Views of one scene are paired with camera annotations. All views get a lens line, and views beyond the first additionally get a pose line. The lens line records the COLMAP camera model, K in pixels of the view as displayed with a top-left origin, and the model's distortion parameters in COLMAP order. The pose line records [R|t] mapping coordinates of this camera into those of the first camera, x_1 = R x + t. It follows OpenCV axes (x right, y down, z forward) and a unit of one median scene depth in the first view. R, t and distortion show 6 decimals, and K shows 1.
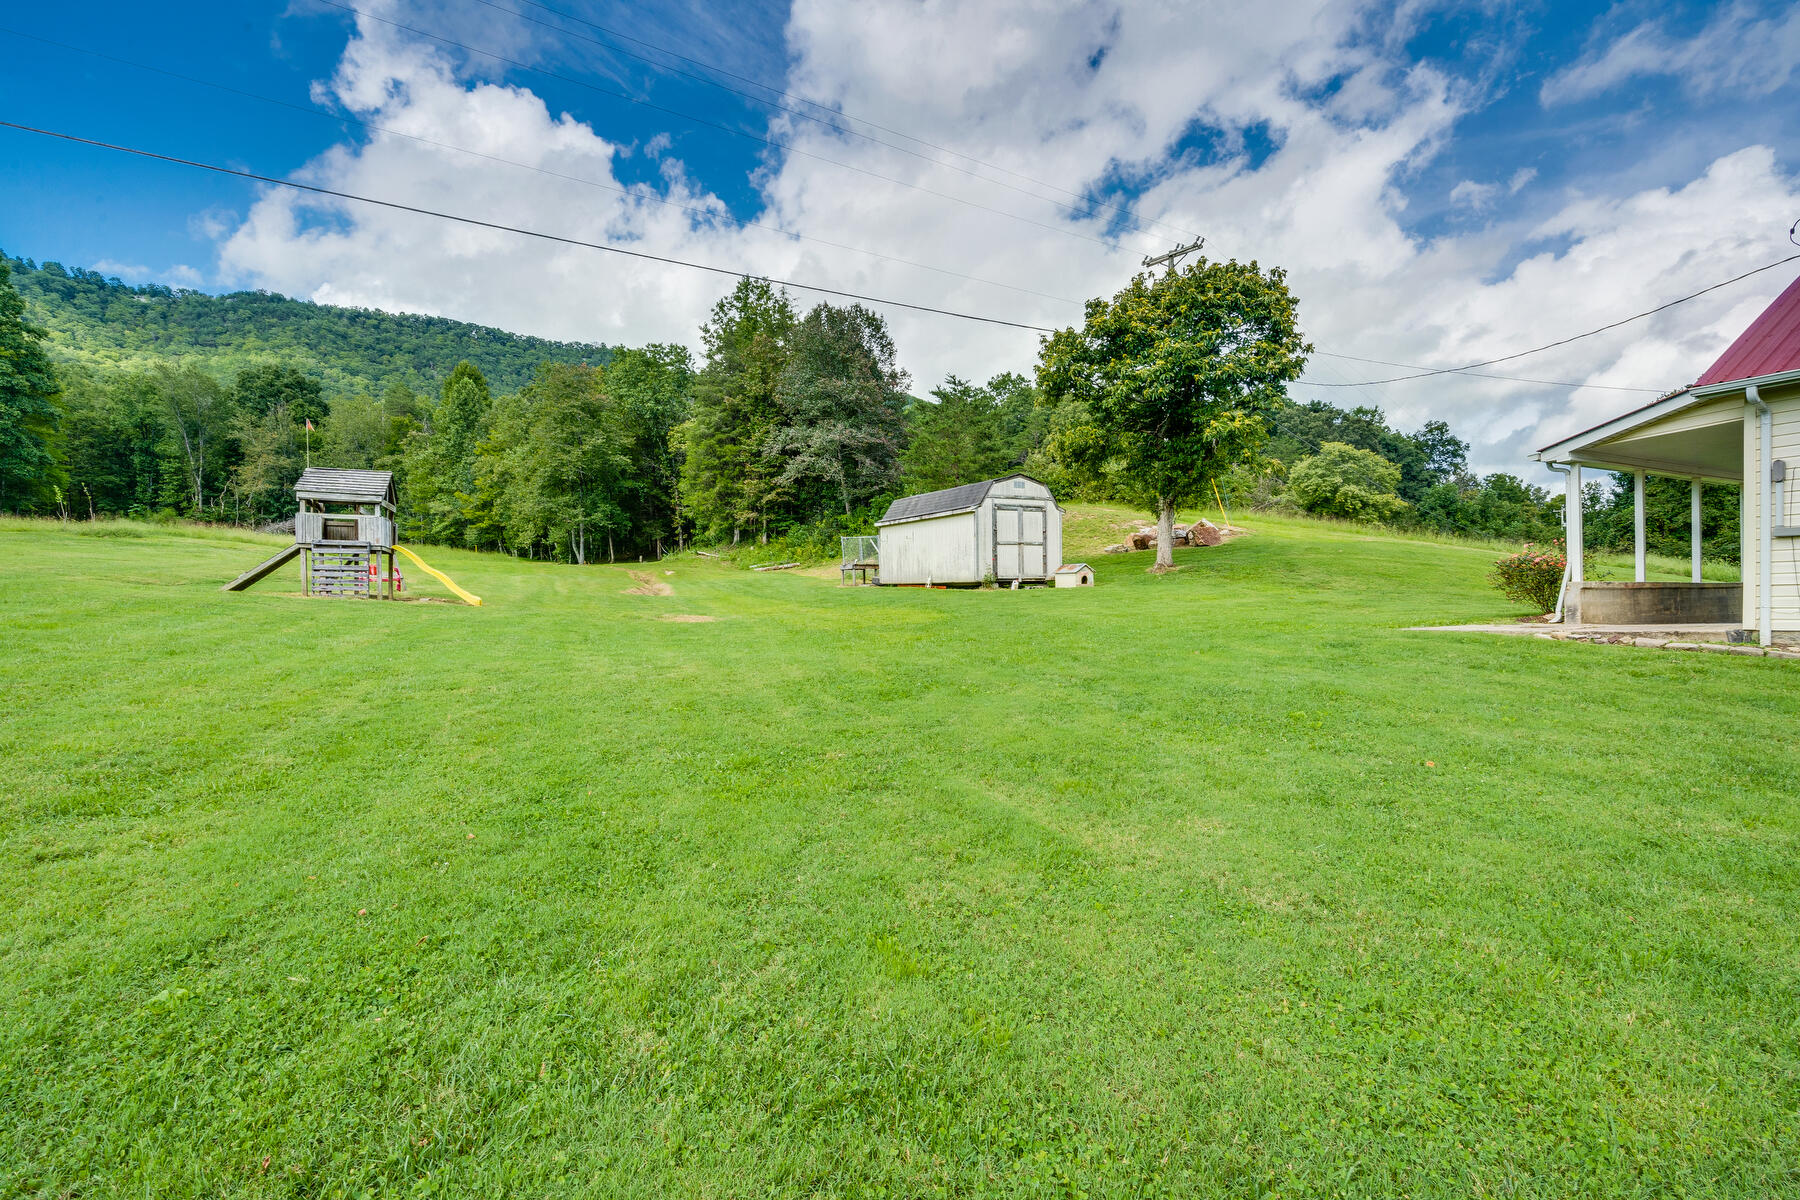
lens RADIAL K [[814.5, 0, 900.1], [0, 814.5, 604.8], [0, 0, 1]] dist [-0.004614, 0.001287]
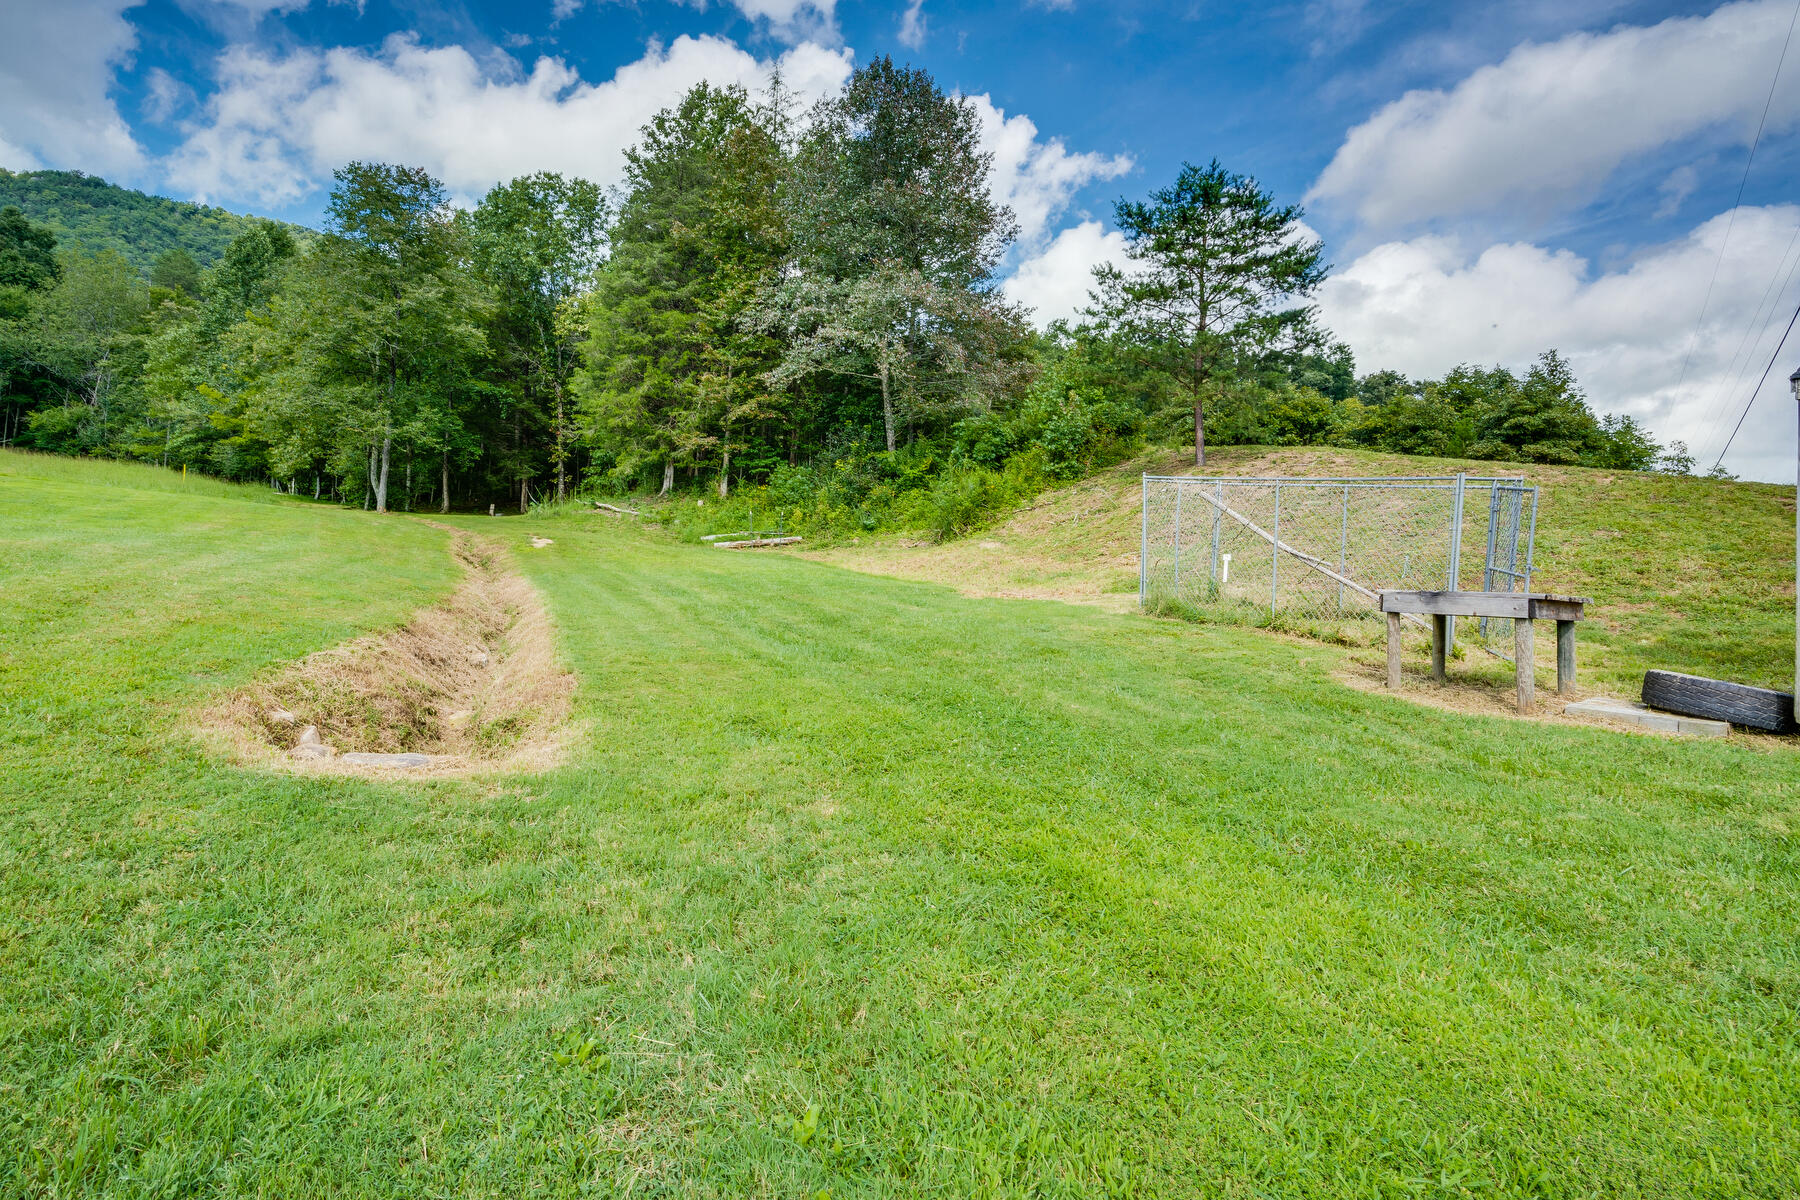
lens RADIAL K [[814.5, 0, 856.9], [0, 814.5, 510.2], [0, 0, 1]] dist [-0.004614, 0.001287]
pose [[0.992857, 0.066539, 0.099038, -0.124310], [-0.058190, 0.994687, -0.084926, -0.022927], [-0.104163, 0.078556, 0.991453, 0.426820]]
